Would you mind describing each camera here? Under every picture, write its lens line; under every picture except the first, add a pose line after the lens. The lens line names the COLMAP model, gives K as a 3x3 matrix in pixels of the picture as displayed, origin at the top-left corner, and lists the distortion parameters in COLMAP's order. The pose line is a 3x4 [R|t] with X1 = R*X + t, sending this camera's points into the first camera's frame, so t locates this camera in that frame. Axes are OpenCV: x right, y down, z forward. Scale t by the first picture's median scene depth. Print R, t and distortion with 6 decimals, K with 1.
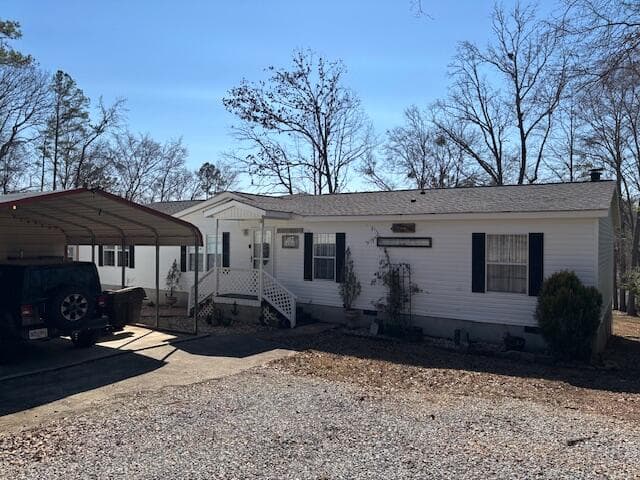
lens RADIAL K [[482.3, 0, 320.0], [0, 482.3, 240.0], [0, 0, 1]] dist [0.020227, -0.006788]
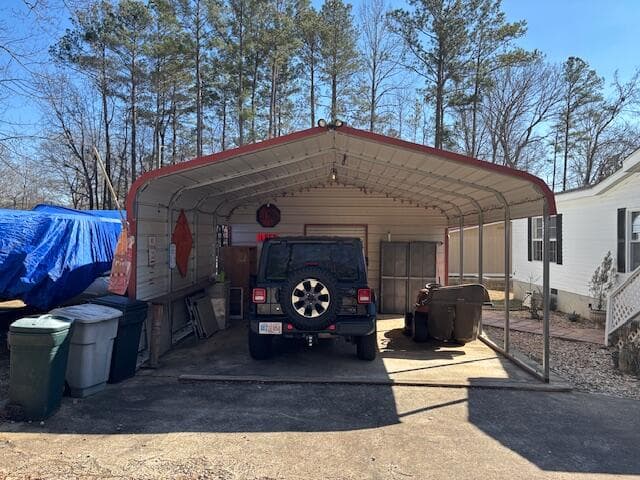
lens RADIAL K [[482.3, 0, 320.0], [0, 482.3, 240.0], [0, 0, 1]] dist [0.020227, -0.006788]
pose [[0.509680, -0.001913, -0.860362, 0.065342], [-0.007705, 0.999947, -0.006788, 0.041418], [0.860330, 0.010089, 0.509638, 0.459582]]
